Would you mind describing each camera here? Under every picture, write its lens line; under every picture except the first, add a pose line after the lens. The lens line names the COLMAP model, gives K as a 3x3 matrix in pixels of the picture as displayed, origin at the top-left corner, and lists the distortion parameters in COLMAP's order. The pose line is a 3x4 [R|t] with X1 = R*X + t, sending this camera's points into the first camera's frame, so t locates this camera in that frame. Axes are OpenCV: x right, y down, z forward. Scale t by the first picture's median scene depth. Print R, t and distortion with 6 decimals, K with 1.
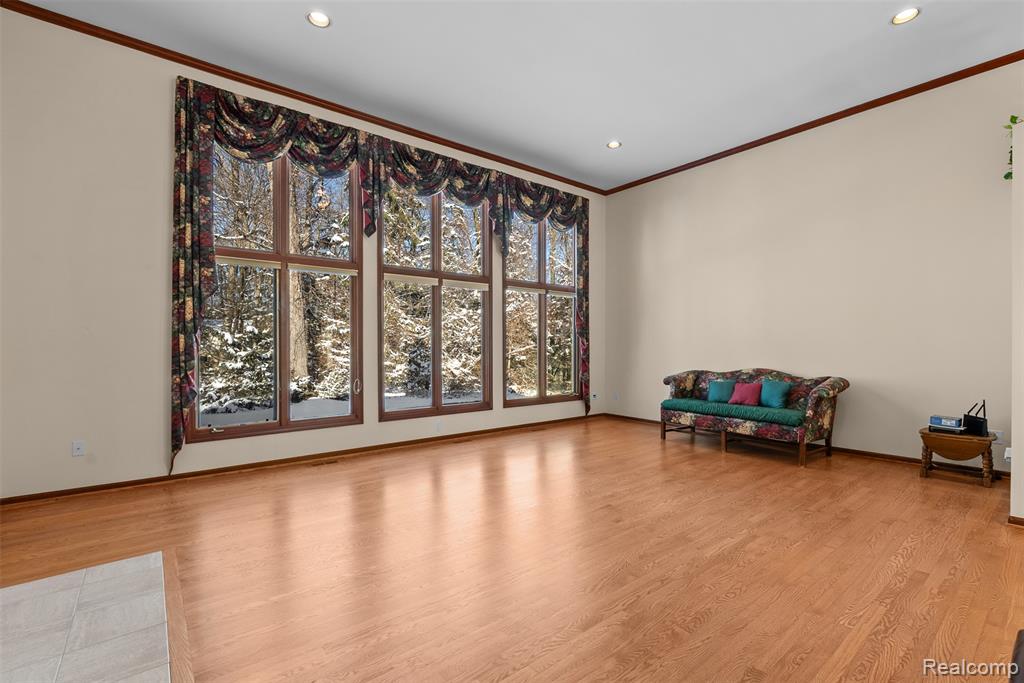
lens RADIAL K [[455.7, 0, 522.6], [0, 455.7, 343.2], [0, 0, 1]] dist [-0.013758, 0.002100]
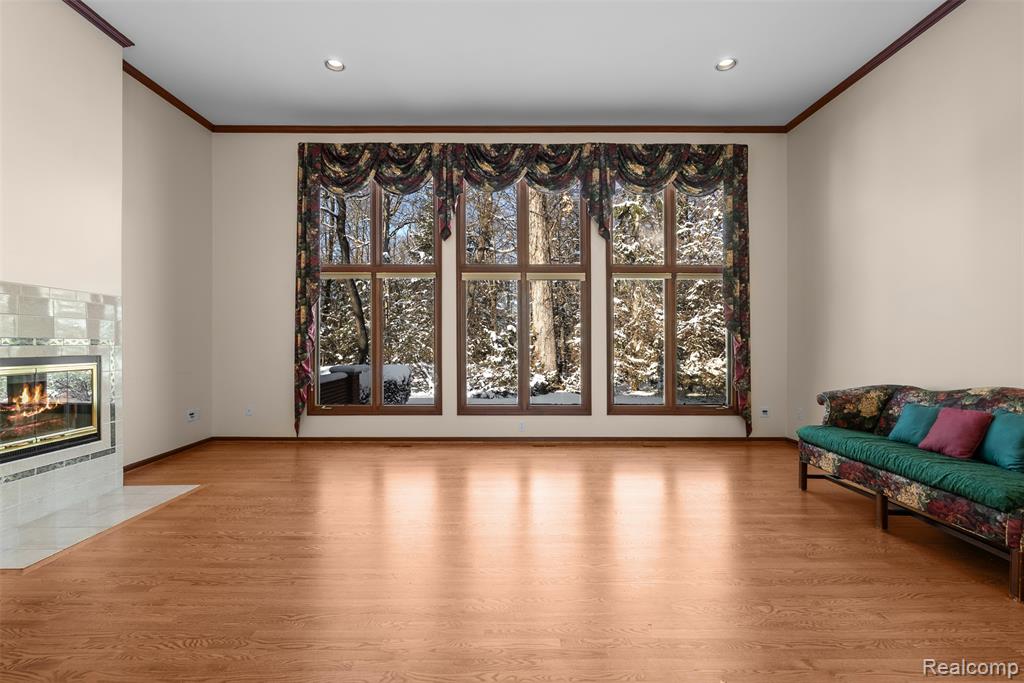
lens RADIAL K [[455.7, 0, 503.1], [0, 455.7, 339.8], [0, 0, 1]] dist [-0.013758, 0.002100]
pose [[0.771528, -0.001533, -0.636193, 0.387716], [0.000815, 0.999999, -0.001421, 0.000630], [0.636195, 0.000578, 0.771528, 0.228982]]
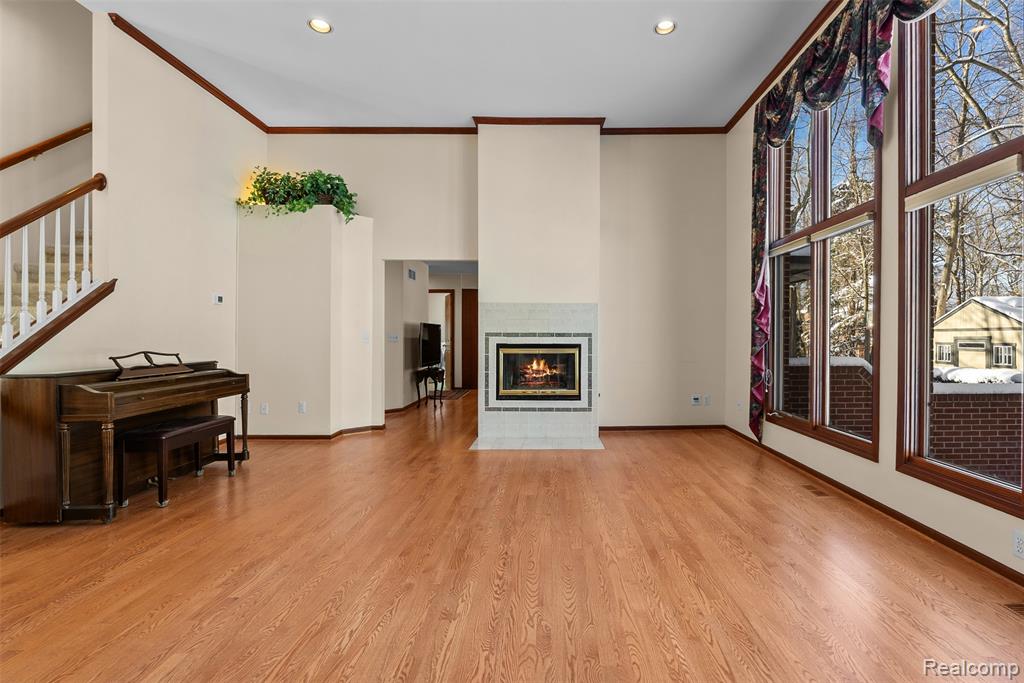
lens RADIAL K [[455.7, 0, 538.7], [0, 455.7, 338.5], [0, 0, 1]] dist [-0.013758, 0.002100]
pose [[-0.622110, 0.000309, -0.782930, 0.347575], [0.000385, 1.000000, 0.000089, 0.010854], [0.782930, -0.000246, -0.622110, 0.893395]]
